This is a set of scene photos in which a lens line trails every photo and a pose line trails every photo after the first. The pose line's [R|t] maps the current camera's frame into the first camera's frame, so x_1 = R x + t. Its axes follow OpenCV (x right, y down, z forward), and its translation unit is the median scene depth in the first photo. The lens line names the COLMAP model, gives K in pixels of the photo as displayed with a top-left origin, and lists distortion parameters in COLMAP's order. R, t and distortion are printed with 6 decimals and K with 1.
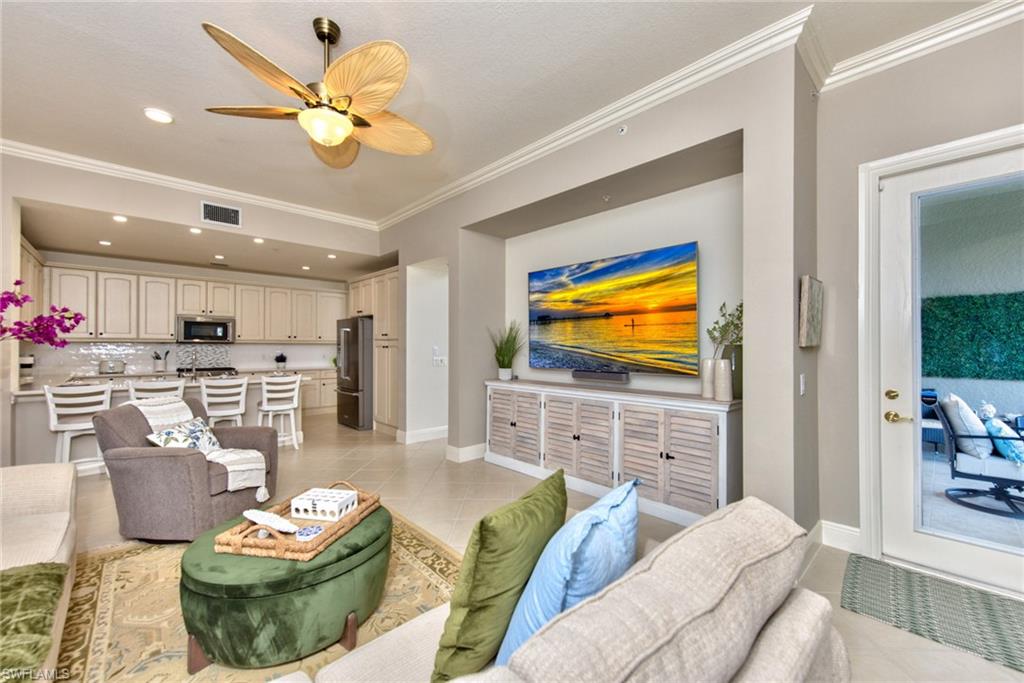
lens RADIAL K [[410.1, 0, 516.2], [0, 410.1, 343.9], [0, 0, 1]] dist [0.007501, -0.000522]
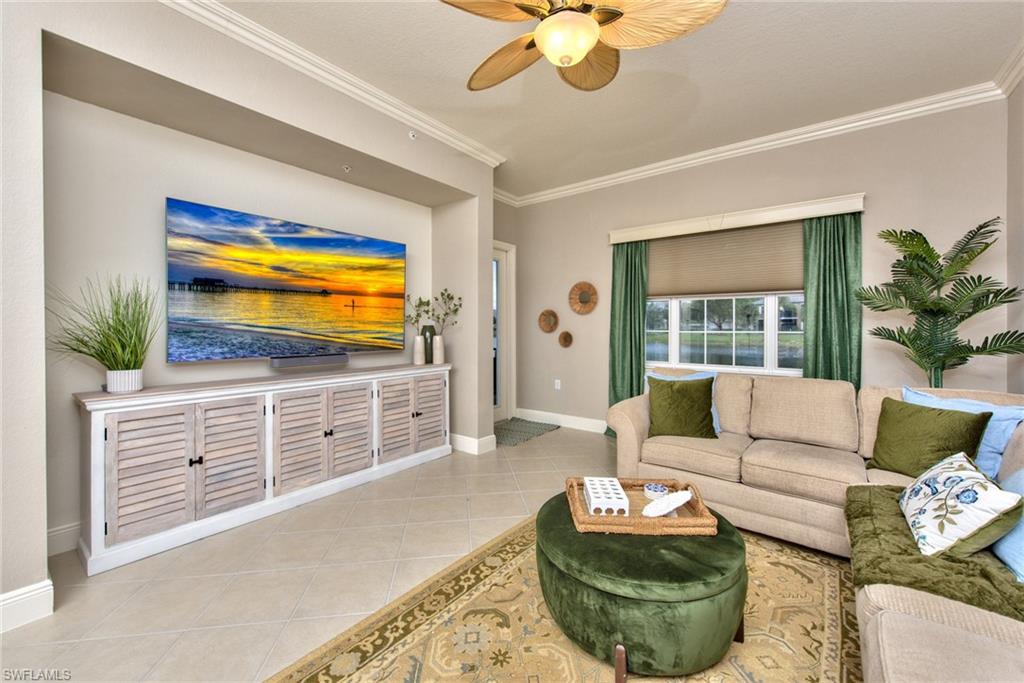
lens RADIAL K [[410.1, 0, 505.6], [0, 410.1, 331.2], [0, 0, 1]] dist [0.007501, -0.000522]
pose [[-0.156558, -0.010825, 0.987610, -0.723318], [-0.006245, 0.999931, 0.009970, 0.004093], [-0.987649, -0.004607, -0.156614, 0.739313]]
